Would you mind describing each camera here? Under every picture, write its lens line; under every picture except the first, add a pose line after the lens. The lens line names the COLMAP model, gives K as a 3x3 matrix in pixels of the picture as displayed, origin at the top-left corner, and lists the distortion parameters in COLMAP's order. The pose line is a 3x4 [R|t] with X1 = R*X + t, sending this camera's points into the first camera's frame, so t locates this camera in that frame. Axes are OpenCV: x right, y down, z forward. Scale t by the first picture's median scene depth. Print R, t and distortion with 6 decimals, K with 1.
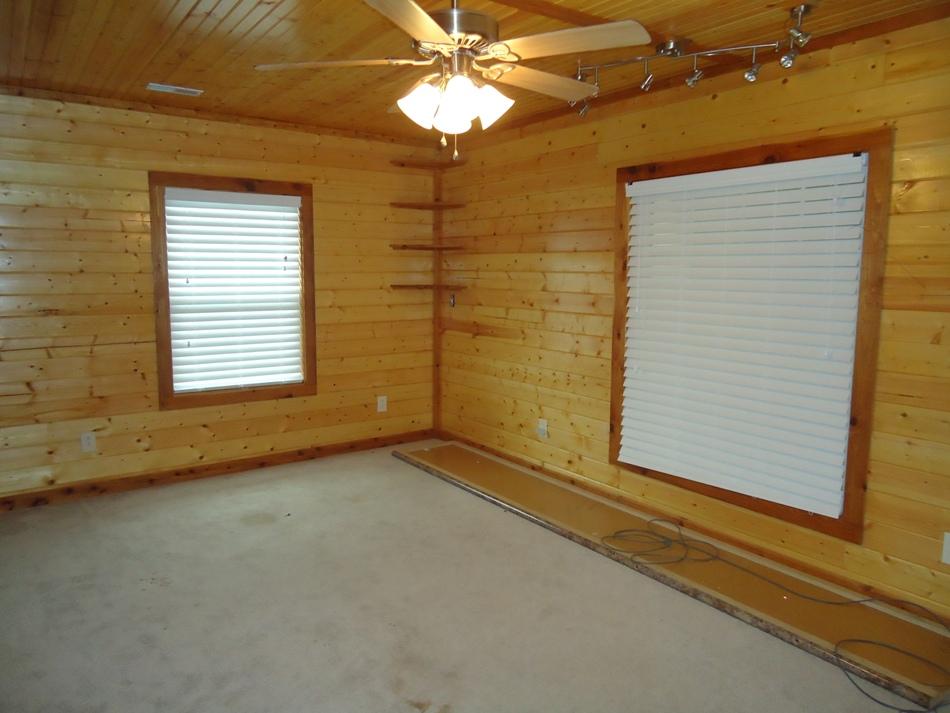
lens RADIAL K [[694.7, 0, 477.4], [0, 694.7, 350.1], [0, 0, 1]] dist [-0.003900, 0.005169]
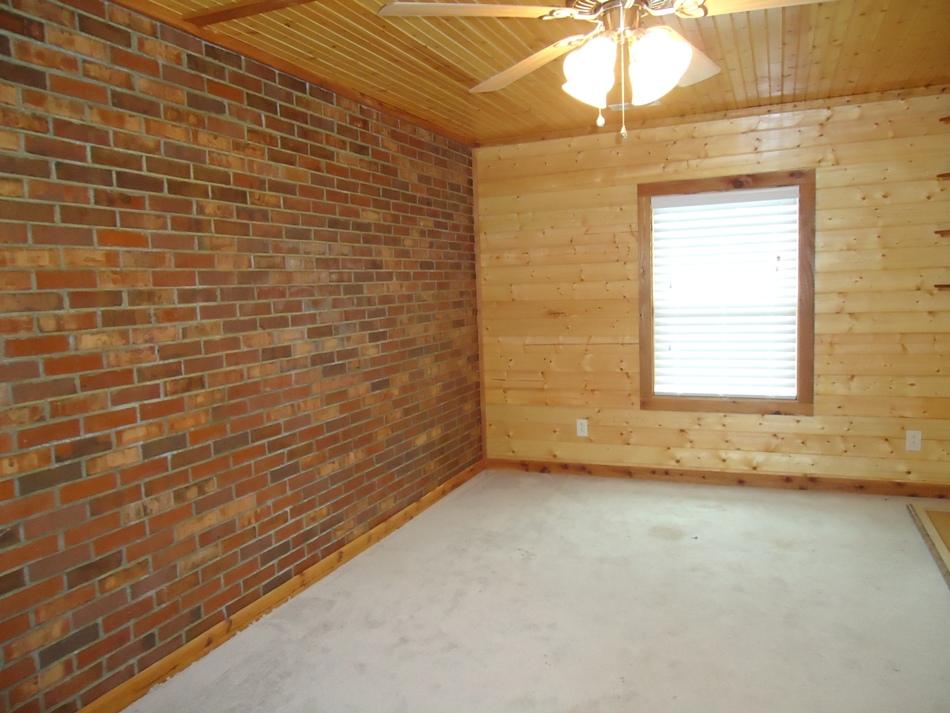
lens RADIAL K [[694.7, 0, 477.4], [0, 694.7, 350.1], [0, 0, 1]] dist [-0.003900, 0.005169]
pose [[0.524220, 0.058181, -0.849593, 0.287652], [-0.058374, 0.997772, 0.032310, -0.021050], [0.849580, 0.032656, 0.526448, 0.212958]]
